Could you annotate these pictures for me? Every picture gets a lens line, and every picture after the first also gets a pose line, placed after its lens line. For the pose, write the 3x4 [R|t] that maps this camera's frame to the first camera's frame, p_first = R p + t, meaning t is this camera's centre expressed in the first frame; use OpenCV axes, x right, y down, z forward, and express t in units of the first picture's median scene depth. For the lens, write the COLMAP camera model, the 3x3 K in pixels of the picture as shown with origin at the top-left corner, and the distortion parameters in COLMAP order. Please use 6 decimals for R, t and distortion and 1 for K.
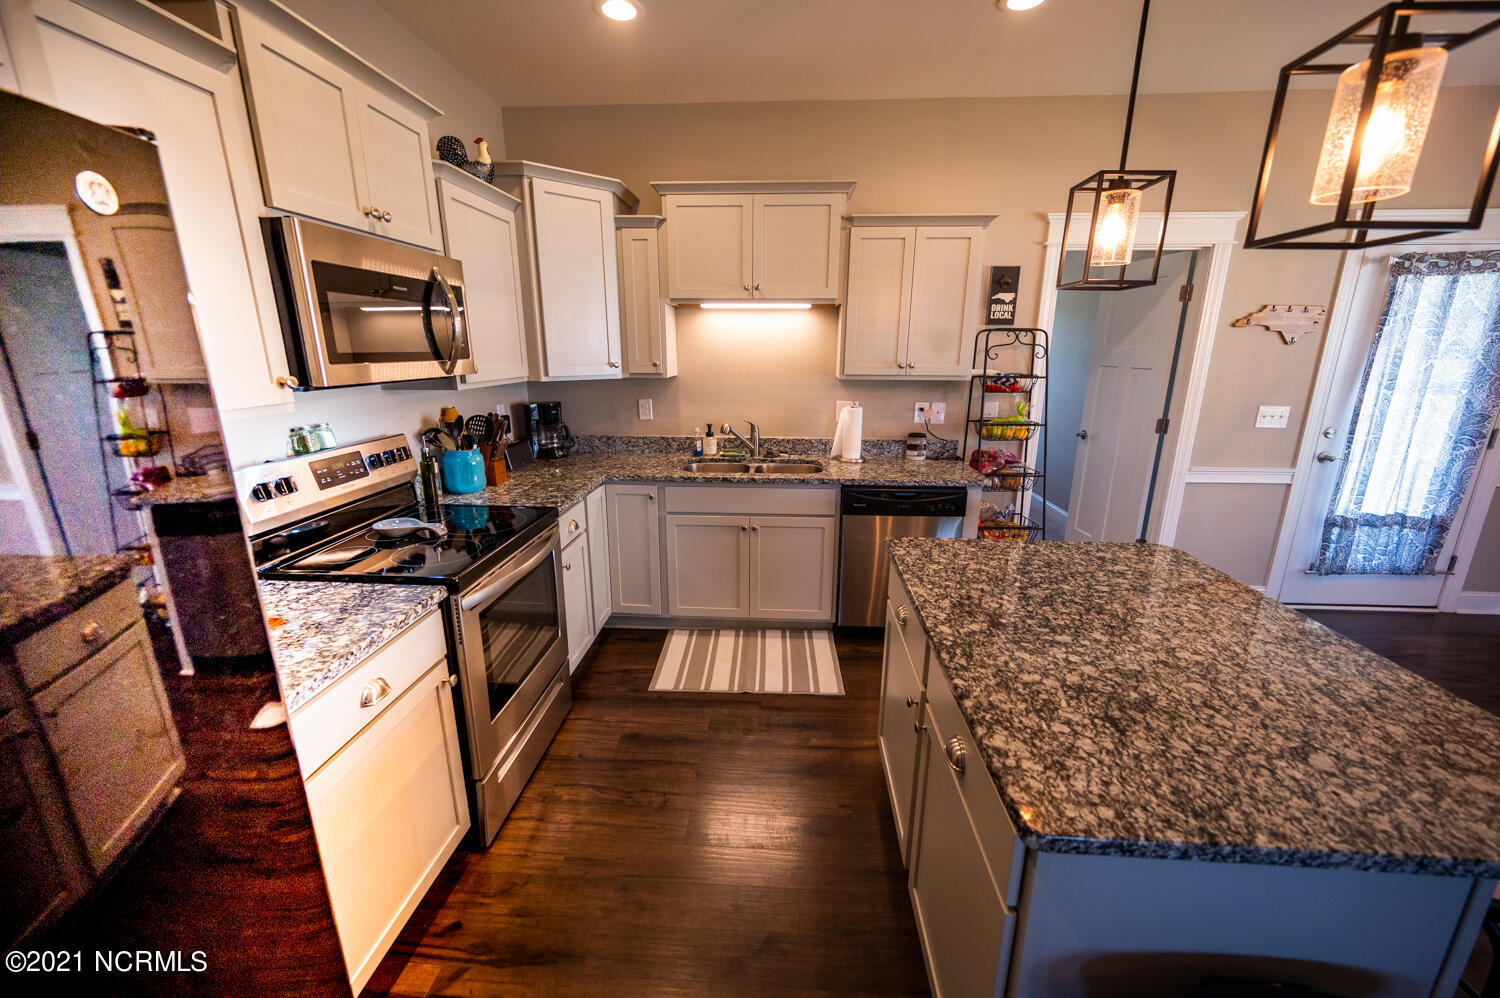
lens RADIAL K [[591.3, 0, 751.8], [0, 591.3, 497.2], [0, 0, 1]] dist [0.002749, -0.000132]
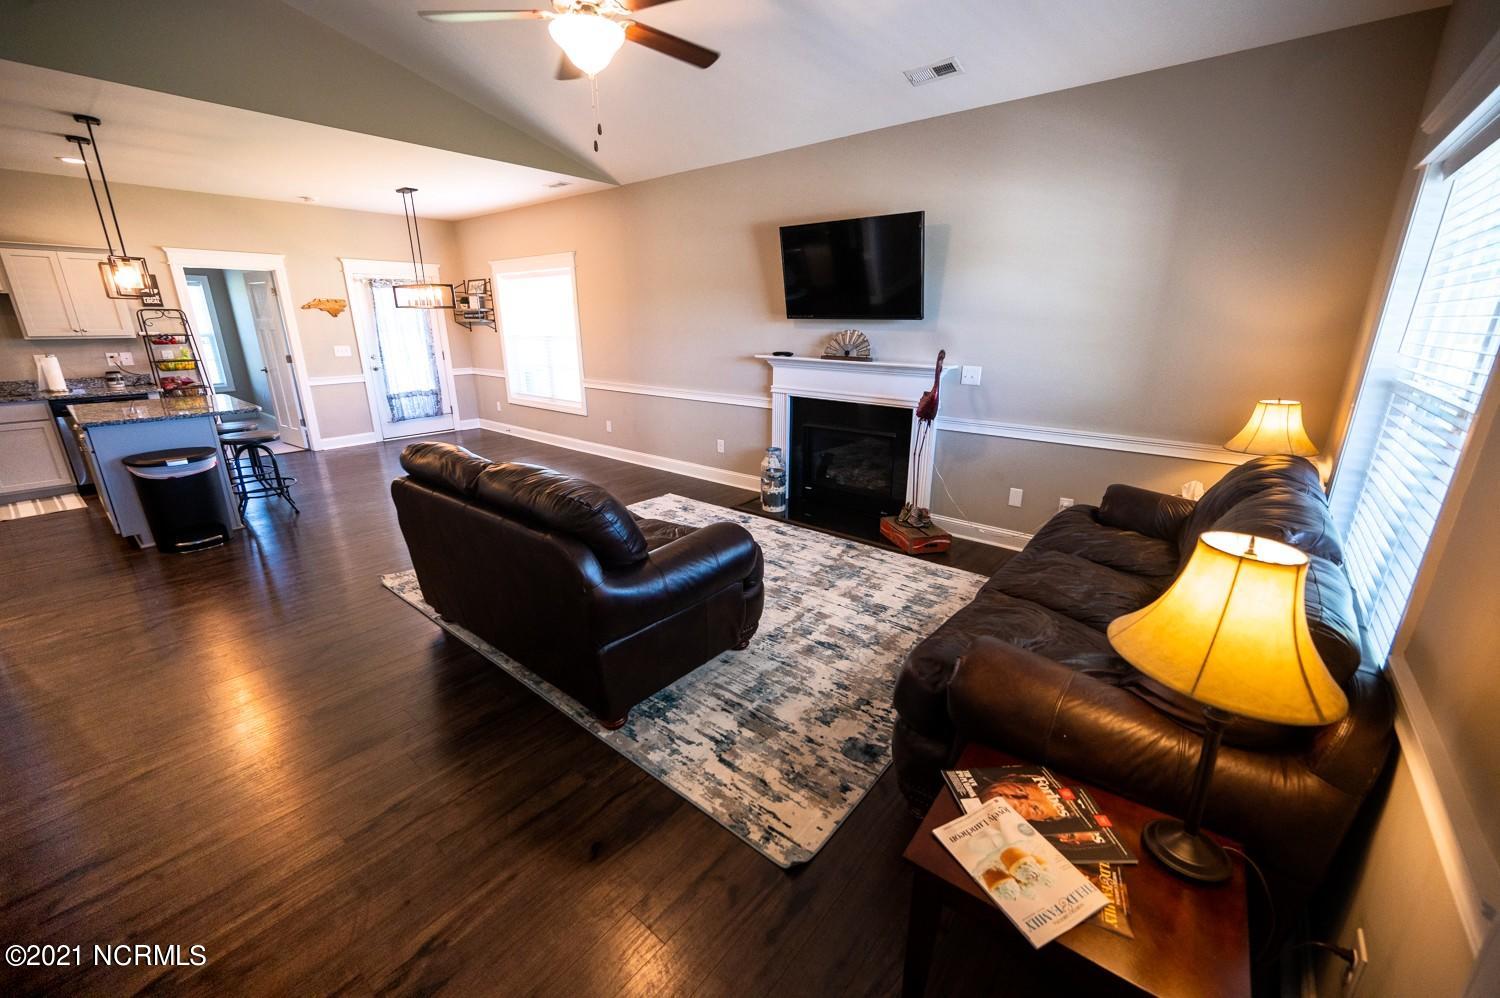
lens RADIAL K [[591.3, 0, 751.8], [0, 591.3, 497.2], [0, 0, 1]] dist [0.002749, -0.000132]
pose [[0.586300, -0.239533, 0.773871, -0.054638], [0.204277, 0.968130, 0.144897, 0.430183], [-0.783915, 0.073131, 0.616546, -1.694033]]
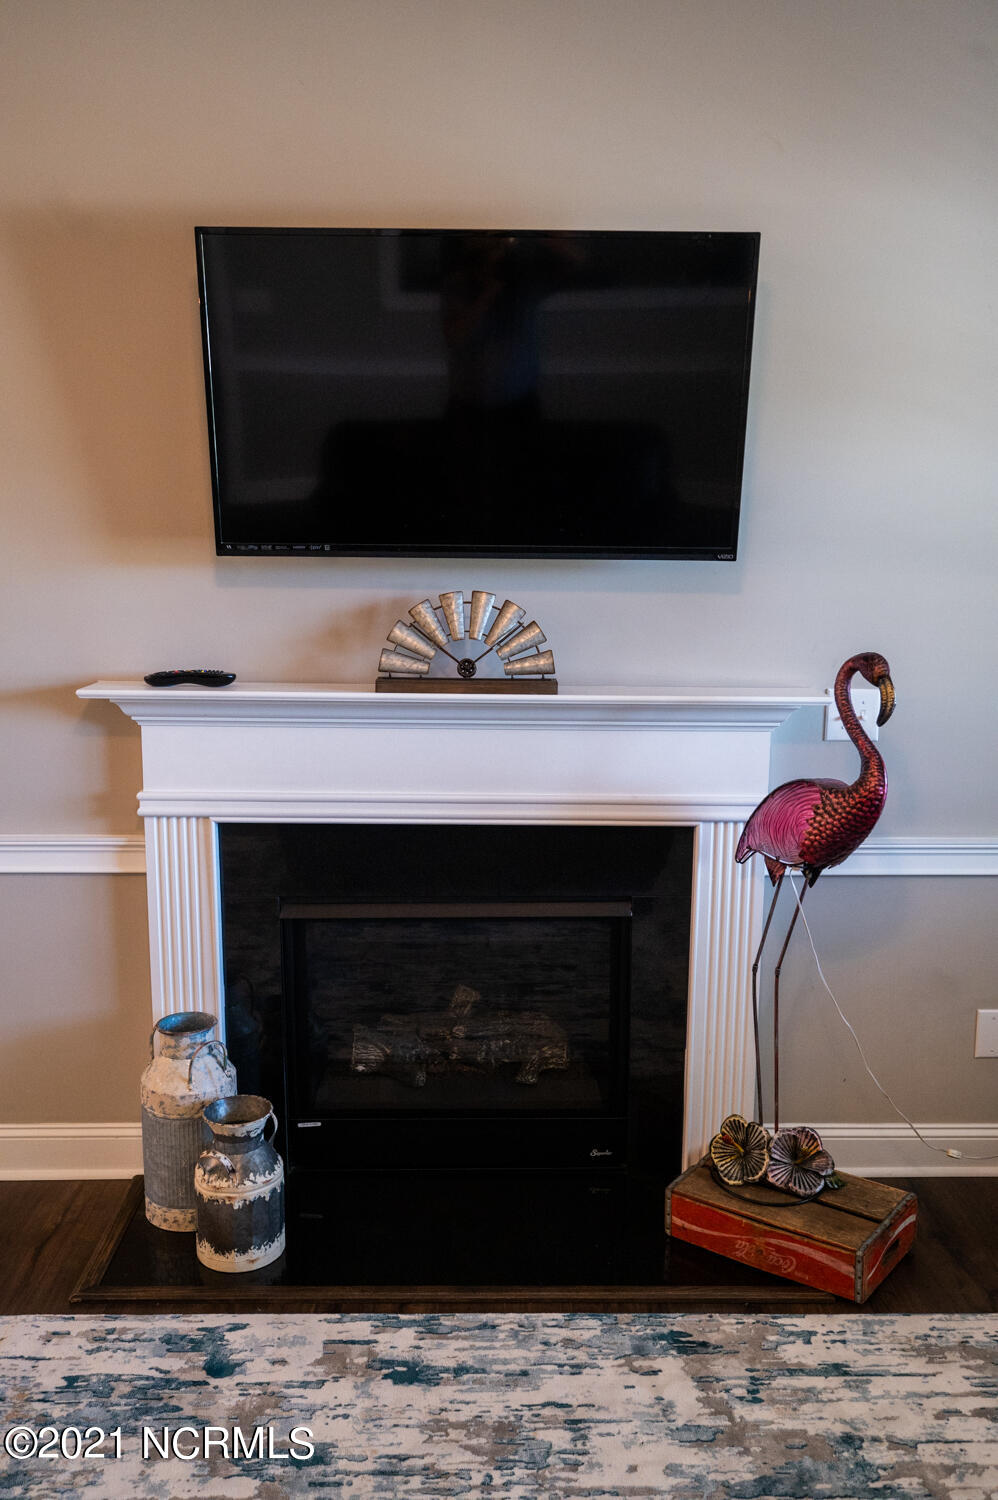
lens RADIAL K [[1277.9, 0, 499.0], [0, 1277.9, 750.0], [0, 0, 1]] dist [-0.001984, -0.000785]
pose [[-0.072470, -0.173423, 0.982178, 0.391366], [0.243367, 0.951926, 0.186038, 0.220342], [-0.967223, 0.252512, -0.026781, -0.938385]]
